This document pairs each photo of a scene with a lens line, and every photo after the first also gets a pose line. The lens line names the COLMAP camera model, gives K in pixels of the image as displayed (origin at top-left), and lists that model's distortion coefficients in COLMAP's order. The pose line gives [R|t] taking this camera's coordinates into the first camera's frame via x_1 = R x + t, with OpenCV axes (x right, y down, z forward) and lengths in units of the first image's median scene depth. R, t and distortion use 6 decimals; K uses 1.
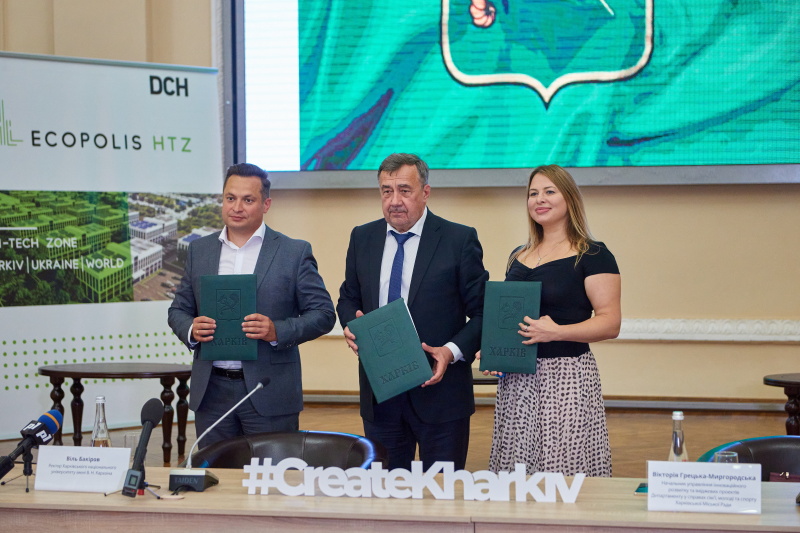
lens RADIAL K [[1643.3, 0, 393.9], [0, 1643.3, 259.9], [0, 0, 1]] dist [0.104516, 0.000000]
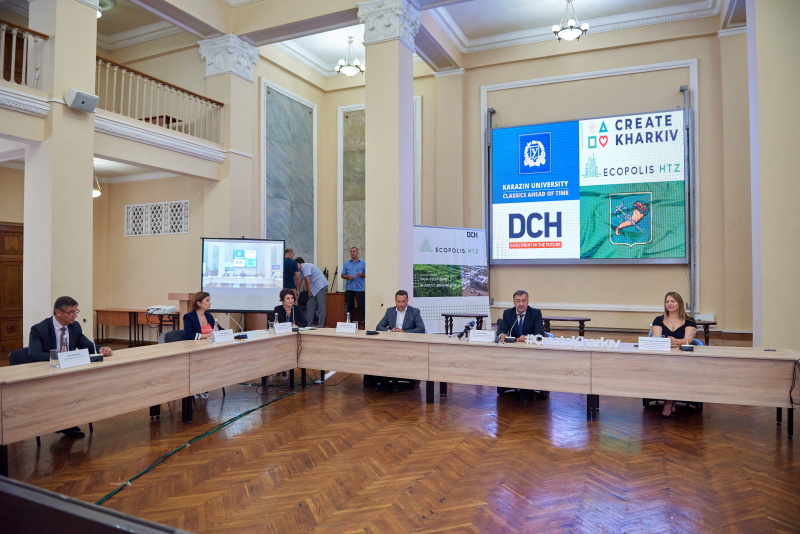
lens RADIAL K [[527.4, 0, 406.4], [0, 527.4, 267.3], [0, 0, 1]] dist [-0.039353, -0.005420]
pose [[0.981385, 0.005509, -0.191973, -0.063020], [-0.013023, 0.999197, -0.037904, 0.007647], [0.191610, 0.039699, 0.980668, -0.123898]]
